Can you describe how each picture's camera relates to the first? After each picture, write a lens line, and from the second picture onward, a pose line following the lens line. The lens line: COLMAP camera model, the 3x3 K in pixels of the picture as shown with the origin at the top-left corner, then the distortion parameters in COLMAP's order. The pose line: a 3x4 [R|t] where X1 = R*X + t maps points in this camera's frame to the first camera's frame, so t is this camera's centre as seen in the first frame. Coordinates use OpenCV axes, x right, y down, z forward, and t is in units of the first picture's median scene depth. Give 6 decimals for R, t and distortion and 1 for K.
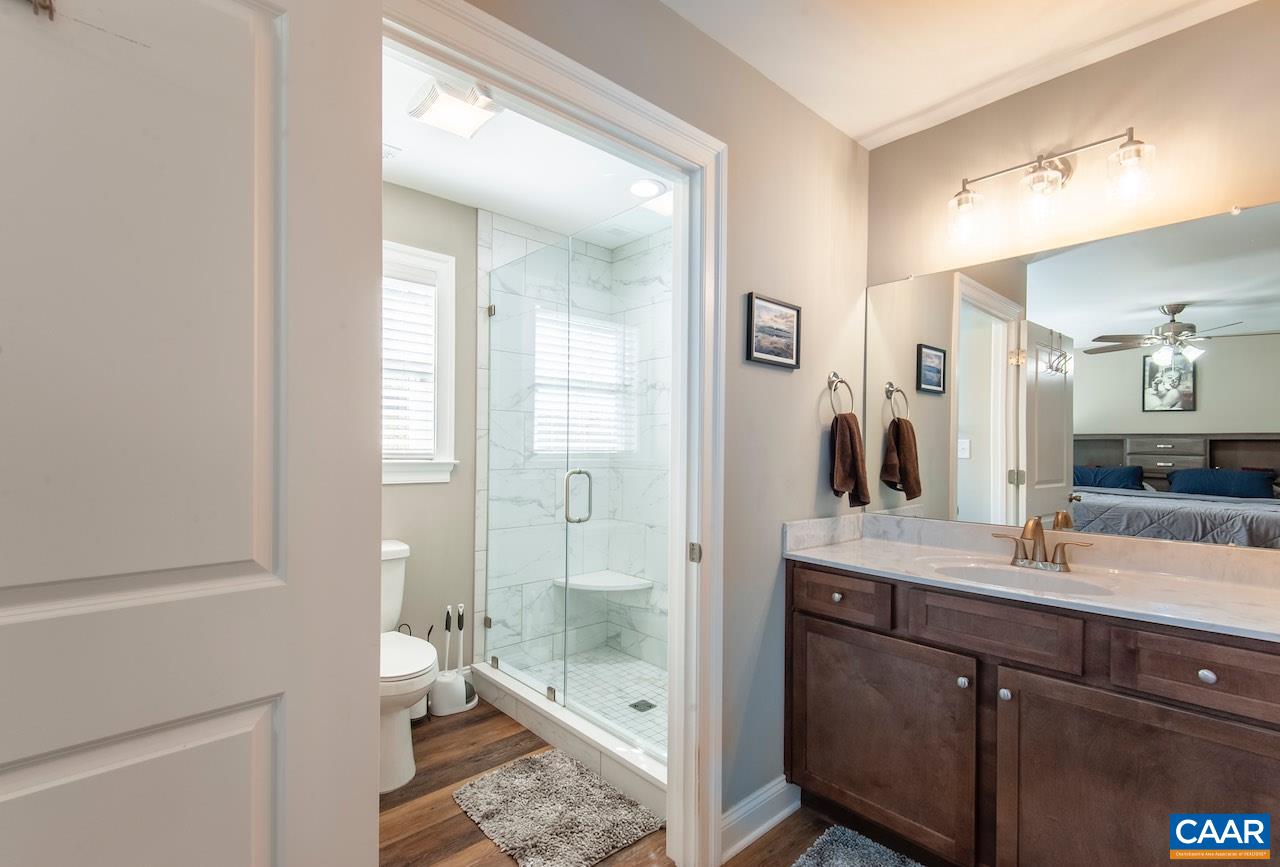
lens RADIAL K [[581.5, 0, 636.8], [0, 581.5, 446.4], [0, 0, 1]] dist [0.024041, -0.014549]
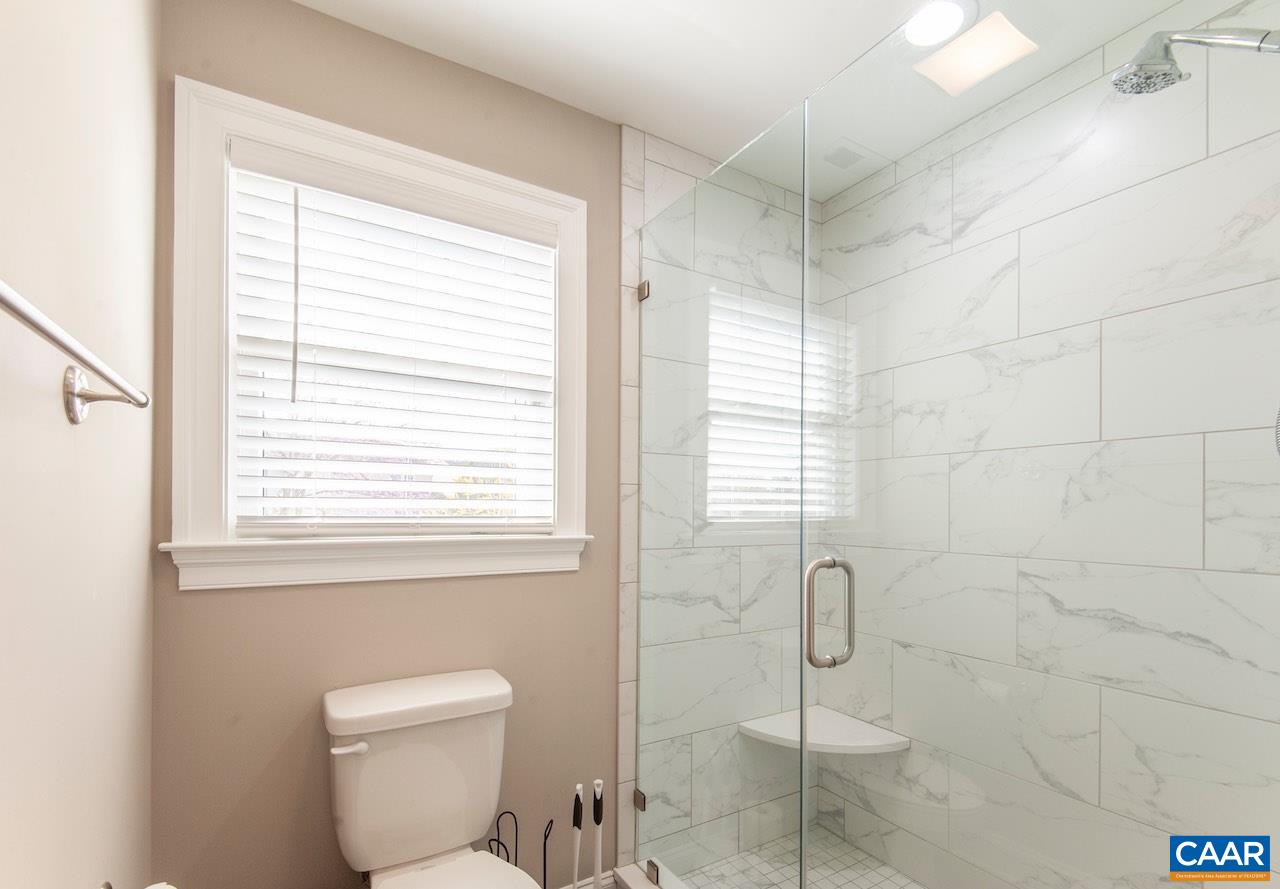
lens RADIAL K [[608.1, 0, 677.8], [0, 608.1, 506.5], [0, 0, 1]] dist [0.001958, -0.000470]
pose [[0.989389, -0.004558, -0.145218, -0.120038], [0.003830, 0.999979, -0.005297, -0.001697], [0.145239, 0.004685, 0.989385, 0.367636]]
